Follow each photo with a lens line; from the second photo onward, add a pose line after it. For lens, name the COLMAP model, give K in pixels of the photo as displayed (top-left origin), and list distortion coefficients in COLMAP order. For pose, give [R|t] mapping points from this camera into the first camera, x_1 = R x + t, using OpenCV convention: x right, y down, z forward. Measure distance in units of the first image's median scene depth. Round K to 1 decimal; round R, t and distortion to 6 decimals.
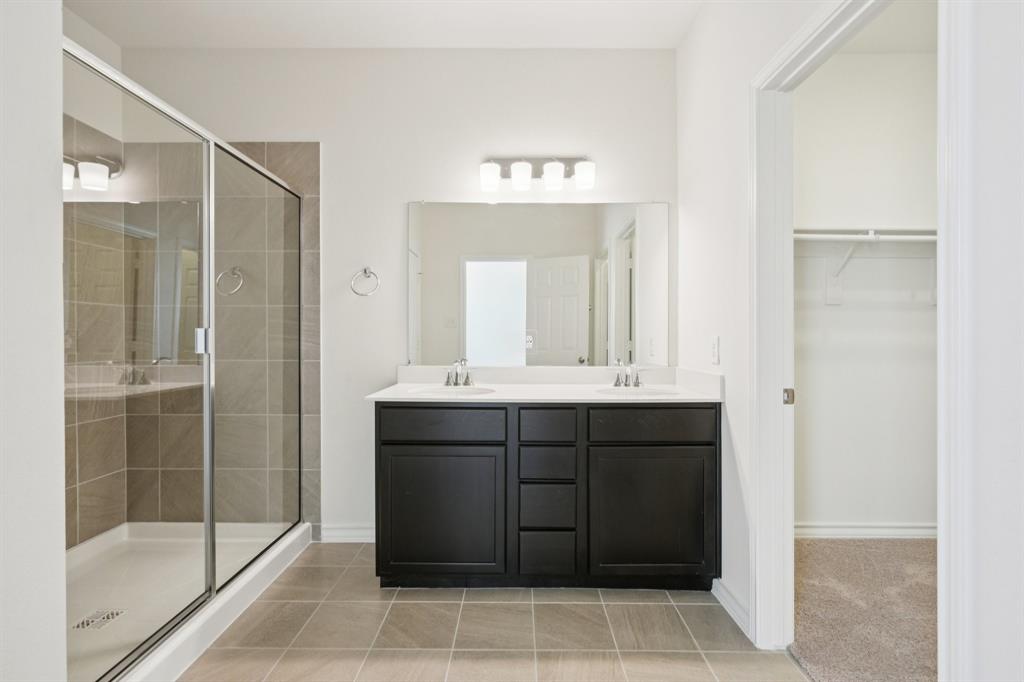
lens RADIAL K [[463.4, 0, 519.6], [0, 463.4, 340.1], [0, 0, 1]] dist [0.002254, -0.001063]
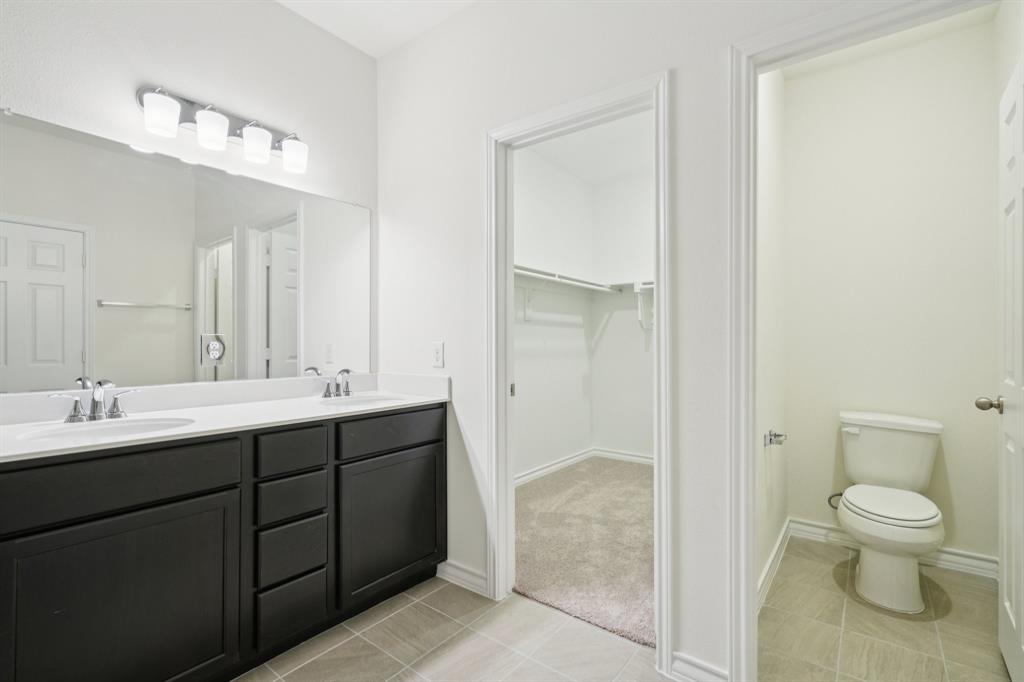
lens RADIAL K [[463.4, 0, 518.2], [0, 463.4, 339.1], [0, 0, 1]] dist [0.002254, -0.001063]
pose [[0.608822, 0.005858, 0.793285, -0.344873], [0.008277, 0.999871, -0.013735, 0.000948], [-0.793264, 0.014928, 0.608695, 0.177483]]
